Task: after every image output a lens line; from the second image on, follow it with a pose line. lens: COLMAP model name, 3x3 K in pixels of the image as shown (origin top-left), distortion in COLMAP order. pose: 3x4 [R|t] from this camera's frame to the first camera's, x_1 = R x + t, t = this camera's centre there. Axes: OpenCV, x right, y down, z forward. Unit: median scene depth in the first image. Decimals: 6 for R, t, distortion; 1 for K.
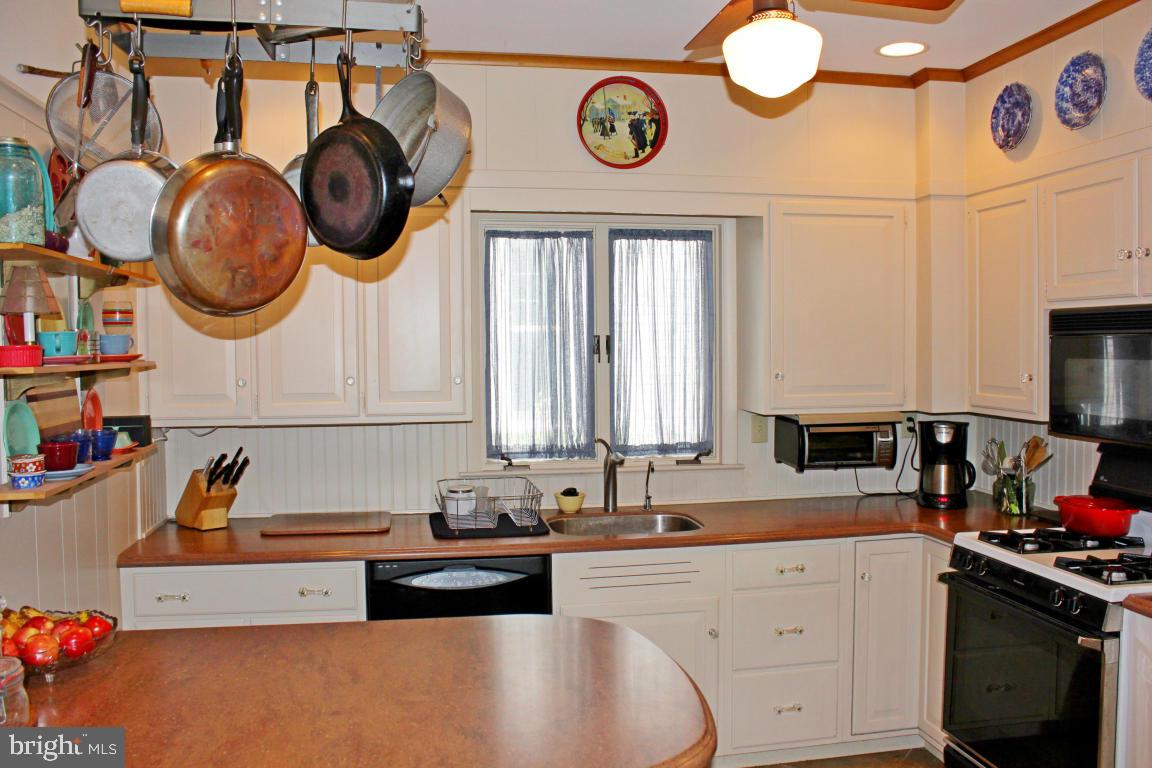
lens RADIAL K [[965.5, 0, 586.1], [0, 965.5, 381.1], [0, 0, 1]] dist [-0.156890, 0.125371]
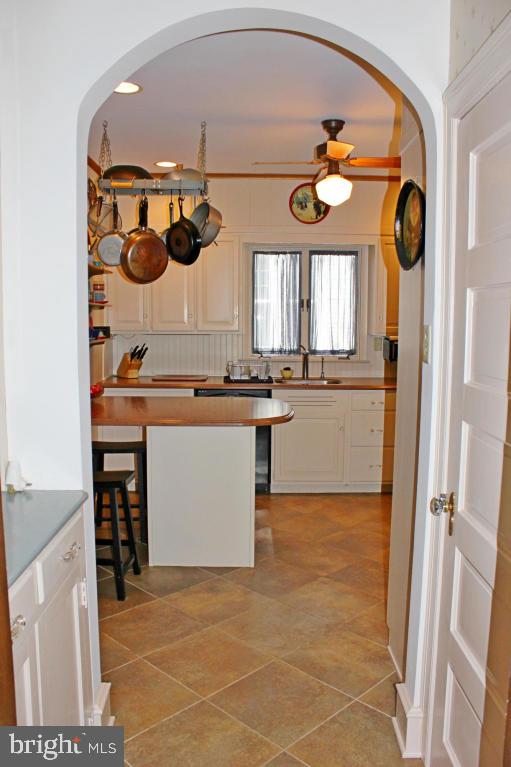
lens RADIAL K [[642.8, 0, 252.5], [0, 642.8, 386.0], [0, 0, 1]] dist [-0.156890, 0.125371]
pose [[0.983997, 0.033272, -0.175052, 0.179225], [-0.021645, 0.997456, 0.067918, 0.059633], [0.176867, -0.063043, 0.982214, -0.514638]]
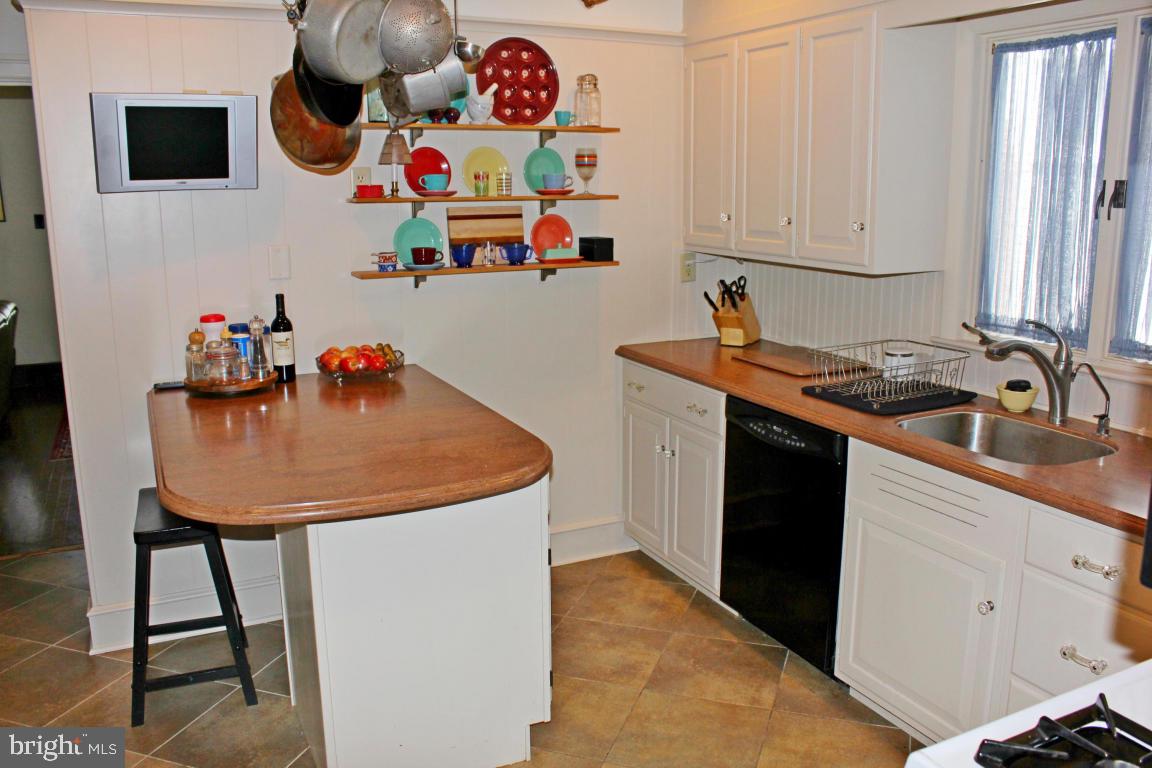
lens RADIAL K [[965.5, 0, 576.5], [0, 965.5, 382.0], [0, 0, 1]] dist [-0.156890, 0.125371]
pose [[0.266024, 0.211271, -0.940530, 0.646952], [-0.032126, 0.977088, 0.210396, -0.037219], [0.963431, -0.025755, 0.266716, 0.494230]]
